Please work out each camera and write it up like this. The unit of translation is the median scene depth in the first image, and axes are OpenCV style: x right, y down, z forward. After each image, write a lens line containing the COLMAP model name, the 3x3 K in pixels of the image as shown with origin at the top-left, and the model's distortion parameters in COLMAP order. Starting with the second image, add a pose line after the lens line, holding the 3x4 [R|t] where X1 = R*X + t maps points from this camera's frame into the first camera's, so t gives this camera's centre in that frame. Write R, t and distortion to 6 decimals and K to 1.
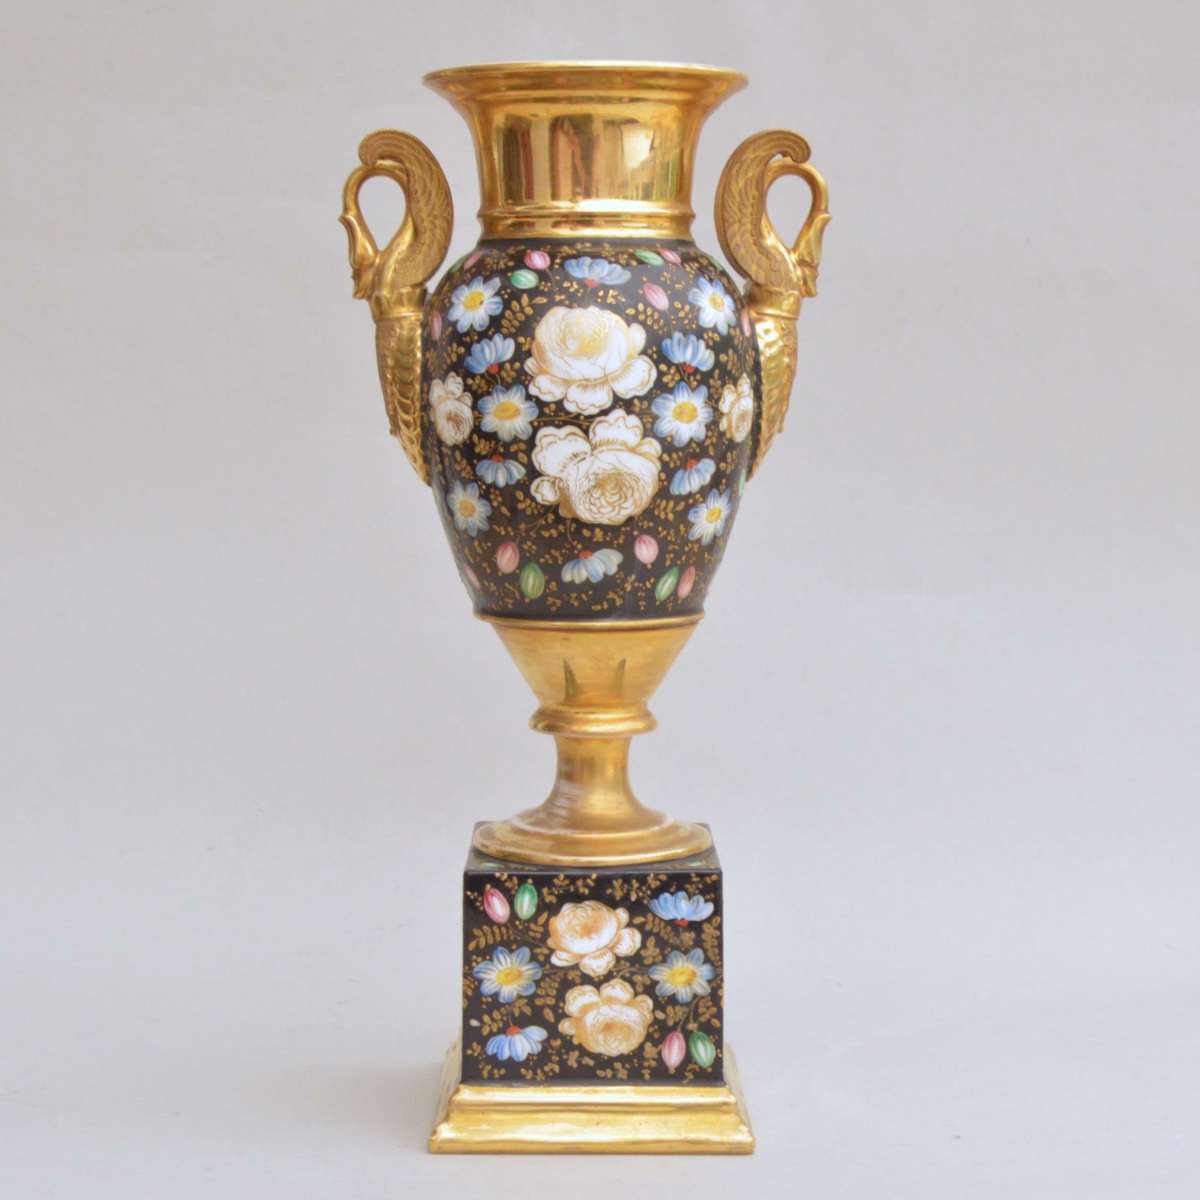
lens RADIAL K [[2505.3, 0, 634.8], [0, 2505.3, 593.7], [0, 0, 1]] dist [-0.061327, 0.000000]
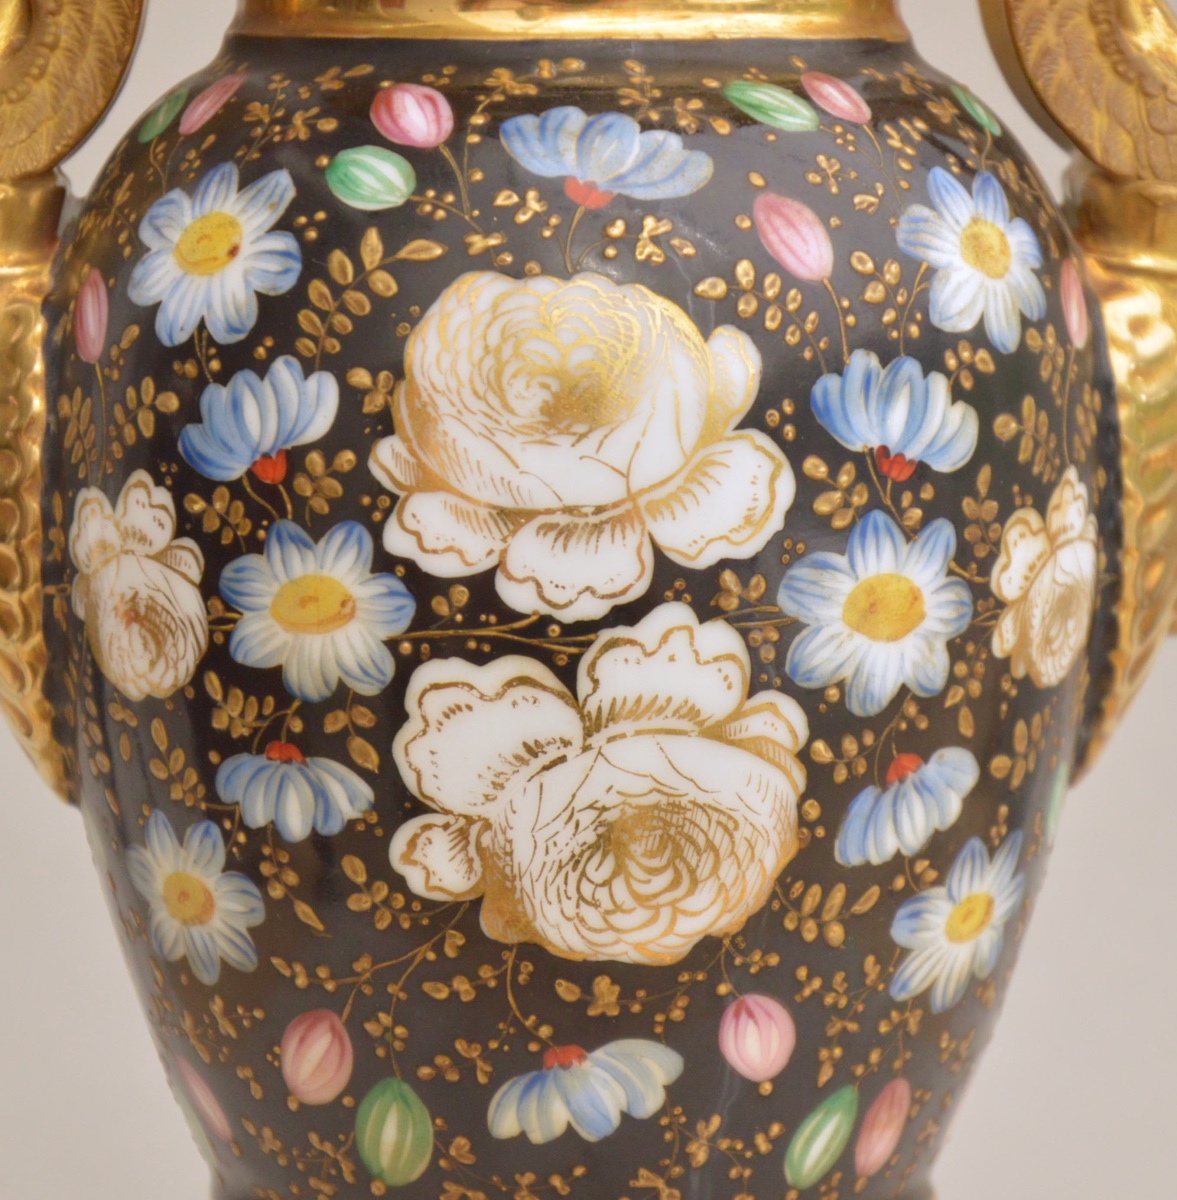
lens RADIAL K [[5886.4, 0, 613.1], [0, 5886.4, 716.0], [0, 0, 1]] dist [0.037984, 0.000000]
pose [[0.999954, 0.003902, -0.008719, -0.007230], [-0.003706, 0.999743, 0.022369, -0.074588], [0.008804, -0.022336, 0.999712, 0.263511]]
